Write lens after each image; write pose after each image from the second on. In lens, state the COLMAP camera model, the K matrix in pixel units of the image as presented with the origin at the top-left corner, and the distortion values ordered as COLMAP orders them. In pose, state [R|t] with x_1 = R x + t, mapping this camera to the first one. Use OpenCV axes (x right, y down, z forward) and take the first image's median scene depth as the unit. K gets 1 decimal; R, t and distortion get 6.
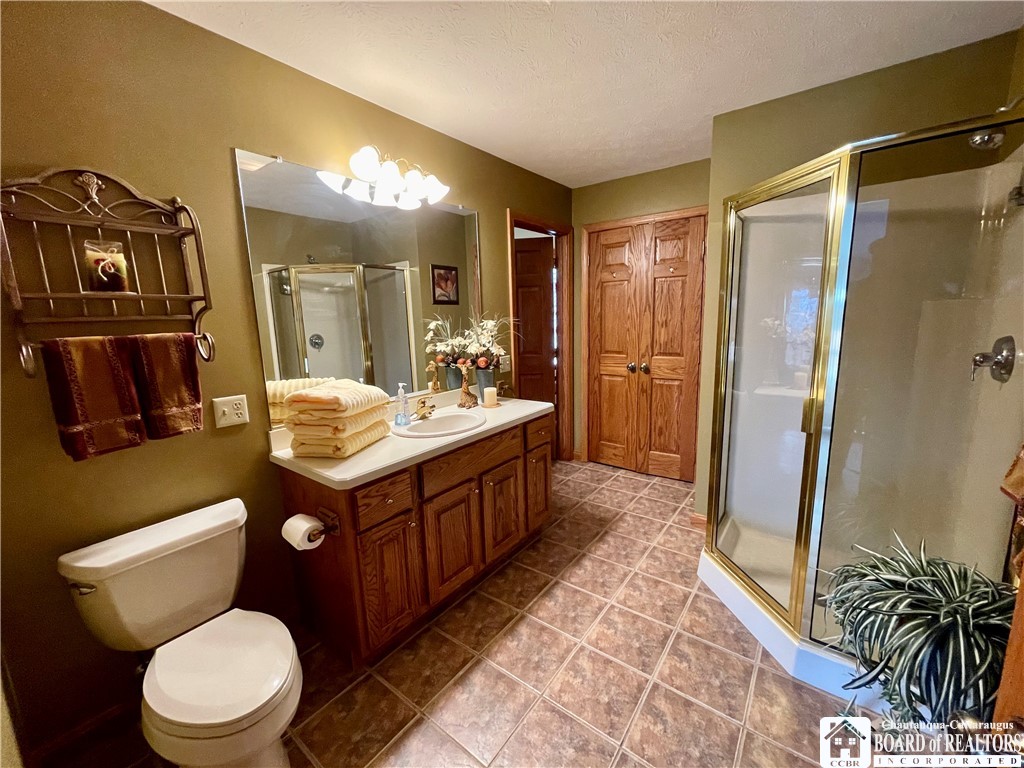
lens RADIAL K [[413.8, 0, 509.3], [0, 413.8, 385.0], [0, 0, 1]] dist [-0.001718, -0.000135]
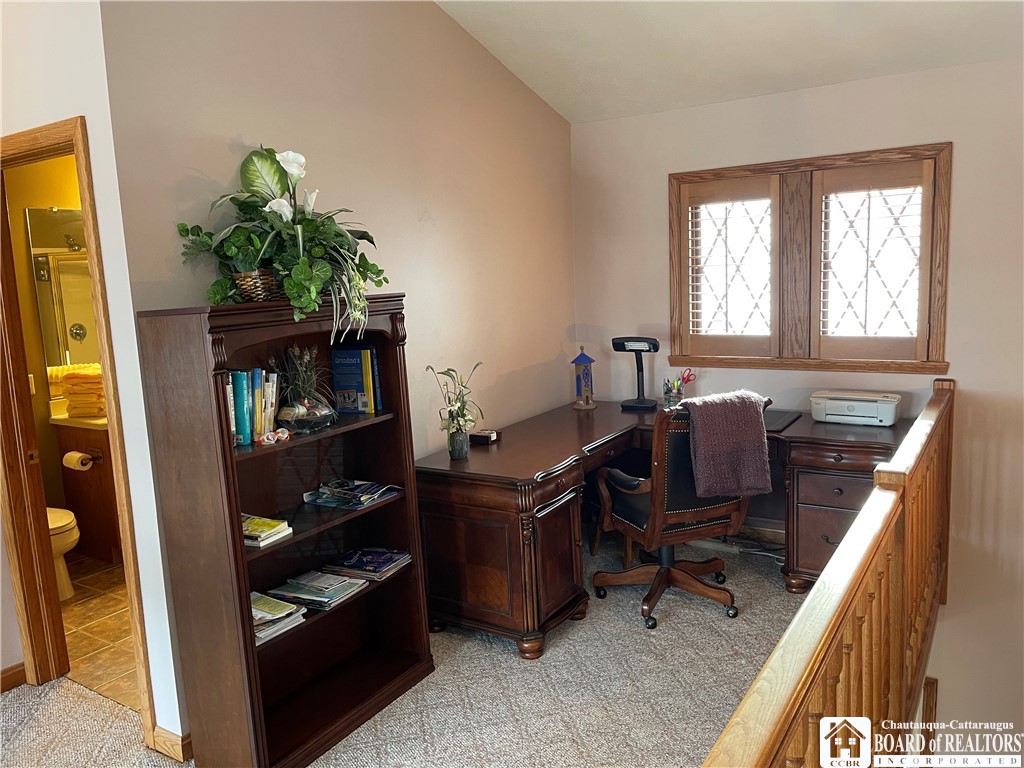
lens RADIAL K [[777.8, 0, 516.9], [0, 777.8, 382.3], [0, 0, 1]] dist [0.078757, -0.116067]
pose [[0.996174, -0.023037, 0.084306, 0.796460], [0.025016, 0.999434, -0.022501, 0.155775], [-0.083740, 0.024524, 0.996186, -1.851416]]
